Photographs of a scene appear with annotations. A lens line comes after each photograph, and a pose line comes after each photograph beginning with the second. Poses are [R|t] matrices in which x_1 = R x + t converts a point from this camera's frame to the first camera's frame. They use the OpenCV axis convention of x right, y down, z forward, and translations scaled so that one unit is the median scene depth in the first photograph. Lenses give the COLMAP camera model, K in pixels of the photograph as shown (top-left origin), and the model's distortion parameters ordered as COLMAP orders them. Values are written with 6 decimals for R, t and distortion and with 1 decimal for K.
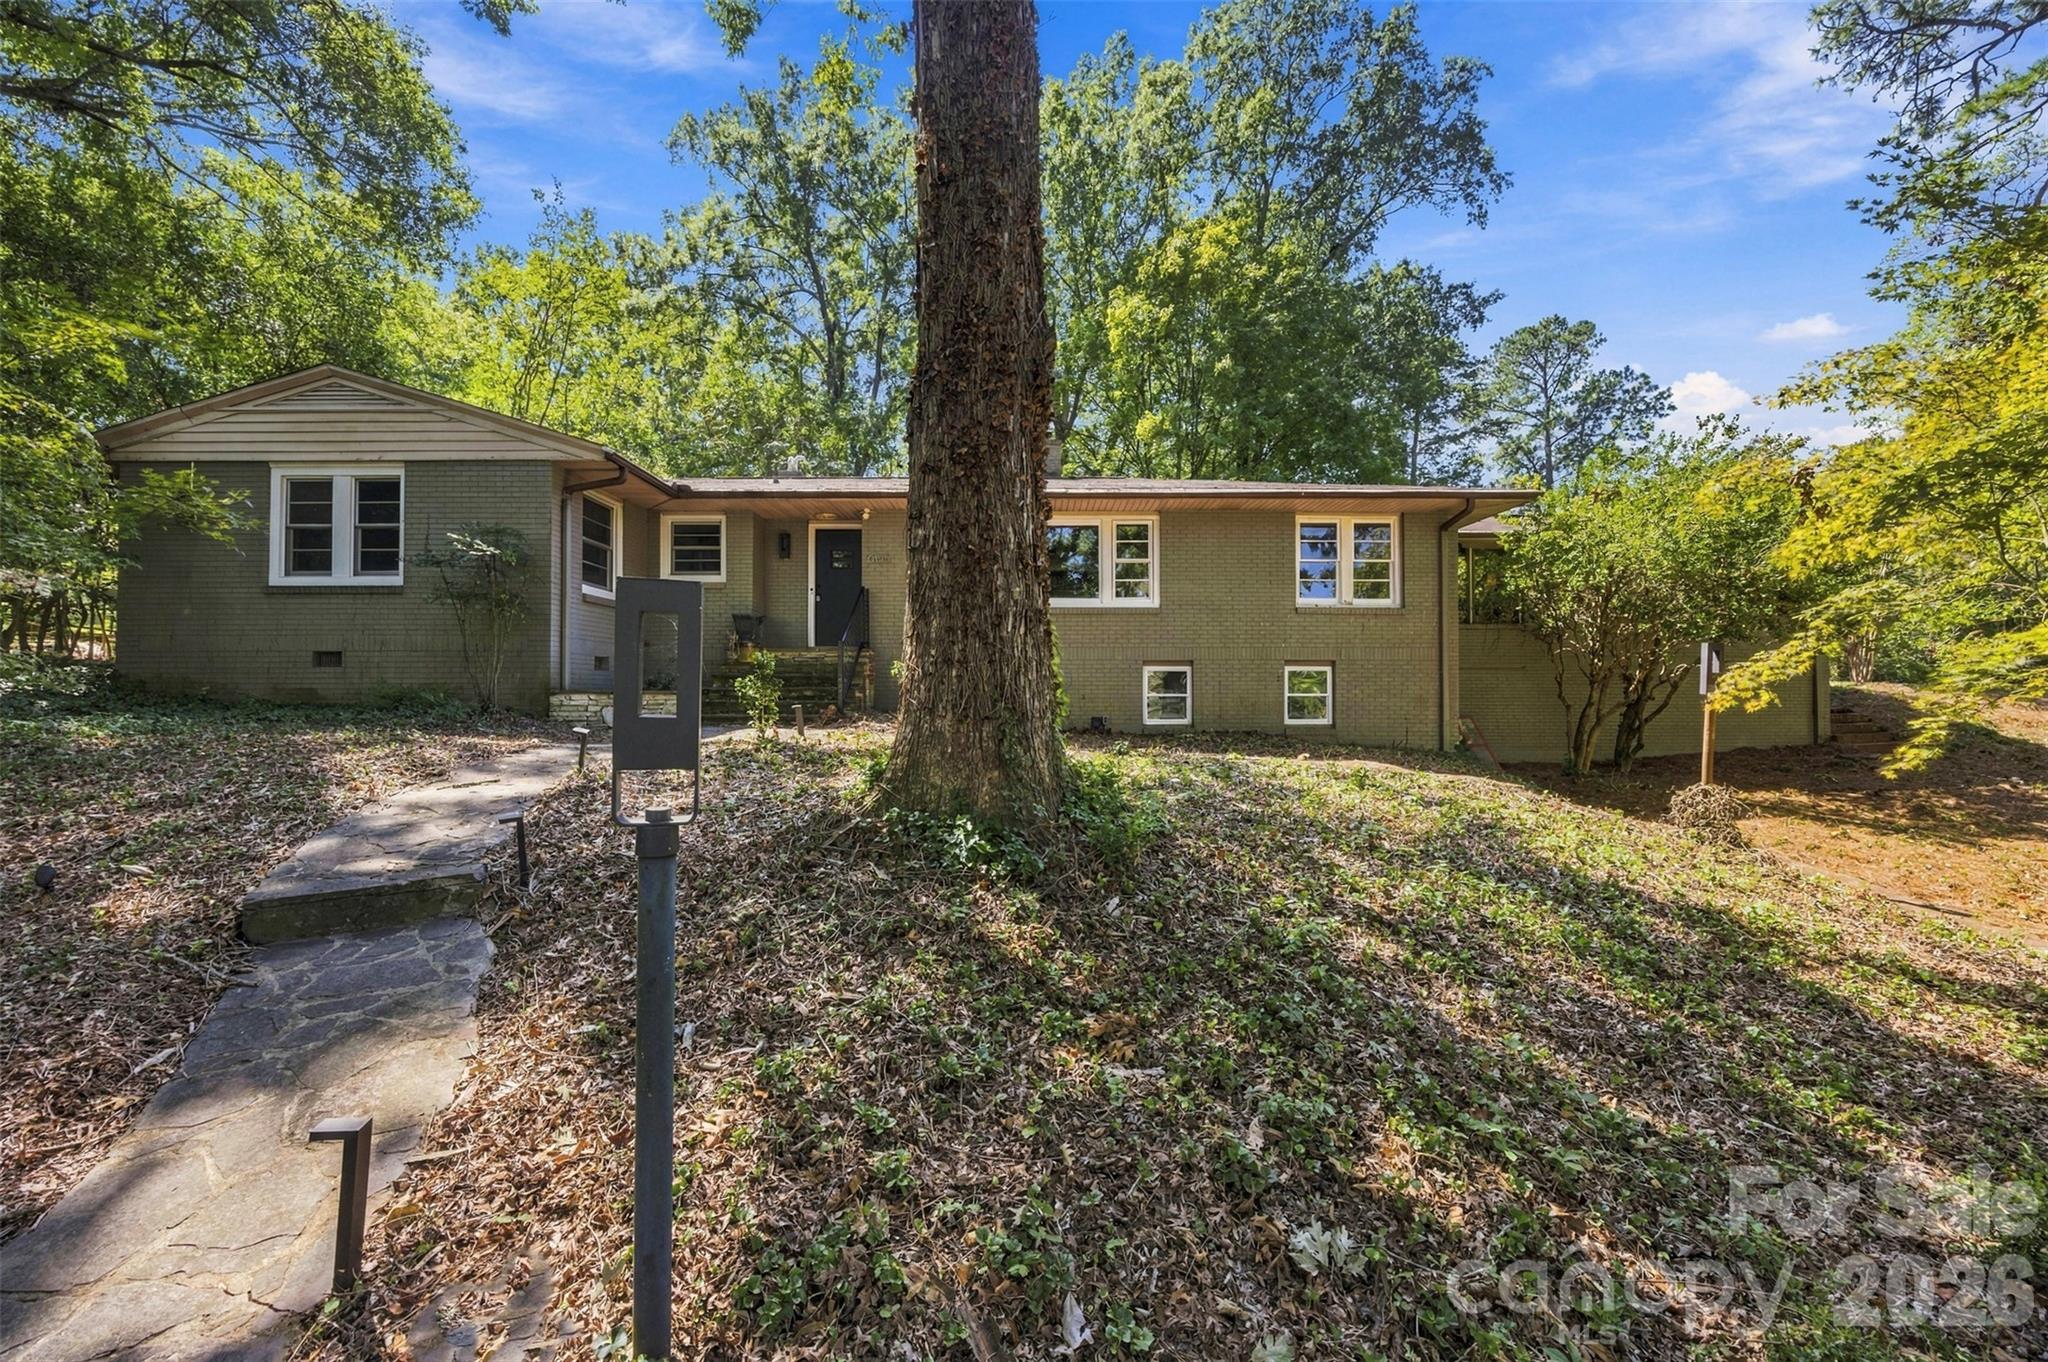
lens RADIAL K [[800.3, 0, 1020.1], [0, 800.3, 670.2], [0, 0, 1]] dist [-0.002638, -0.000019]
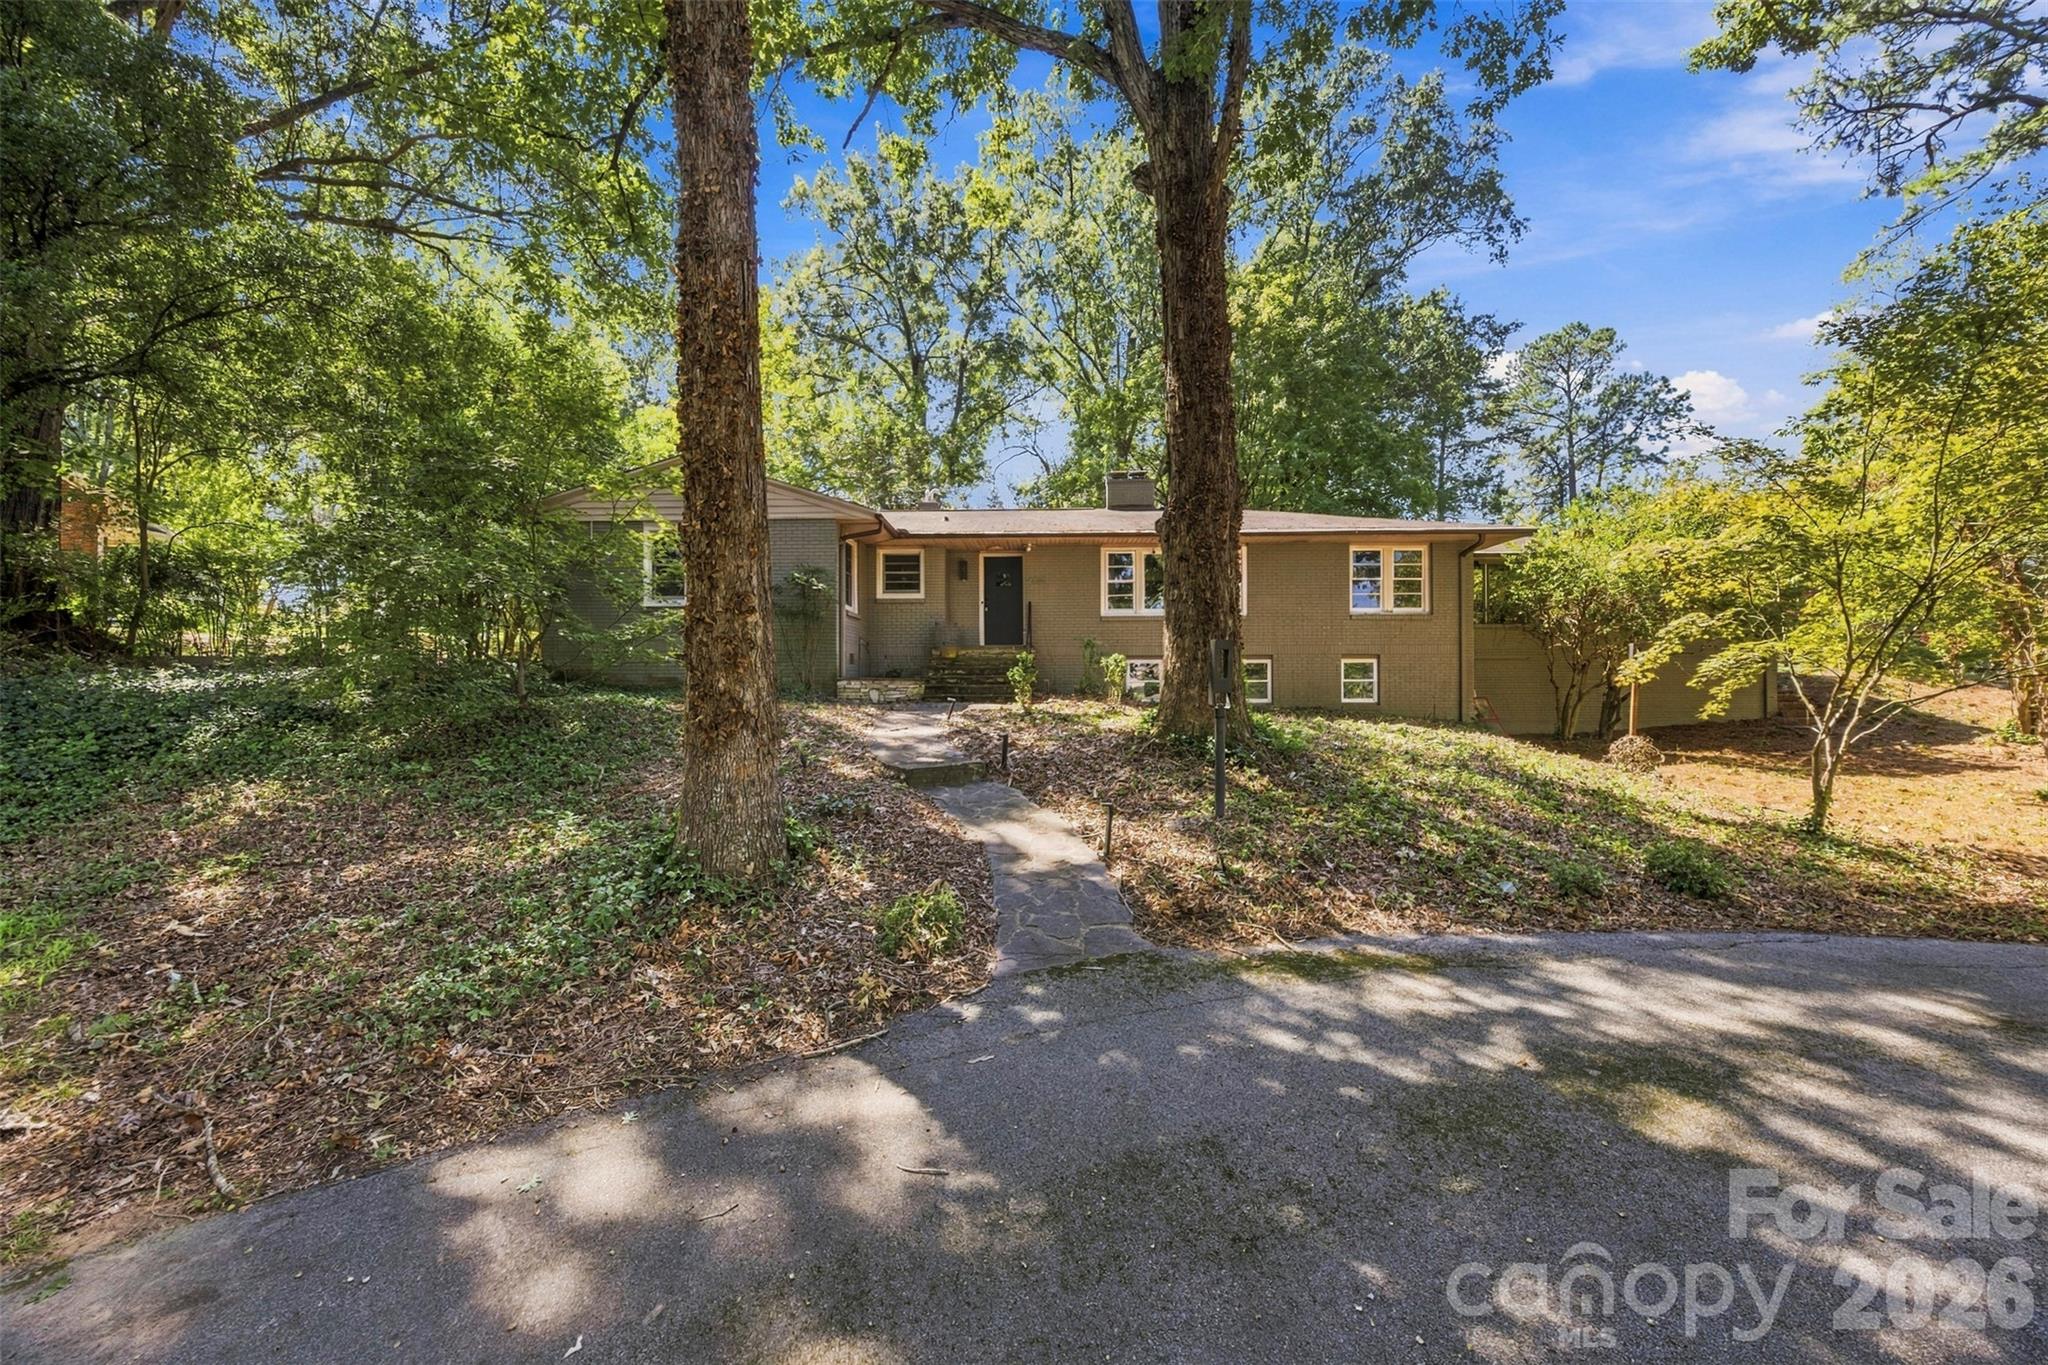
lens RADIAL K [[800.3, 0, 1023.1], [0, 800.3, 669.8], [0, 0, 1]] dist [-0.002638, -0.000019]
pose [[0.999672, -0.004240, -0.025275, -0.083166], [0.004510, 0.999933, 0.010622, -0.001434], [0.025228, -0.010732, 0.999624, -0.172715]]
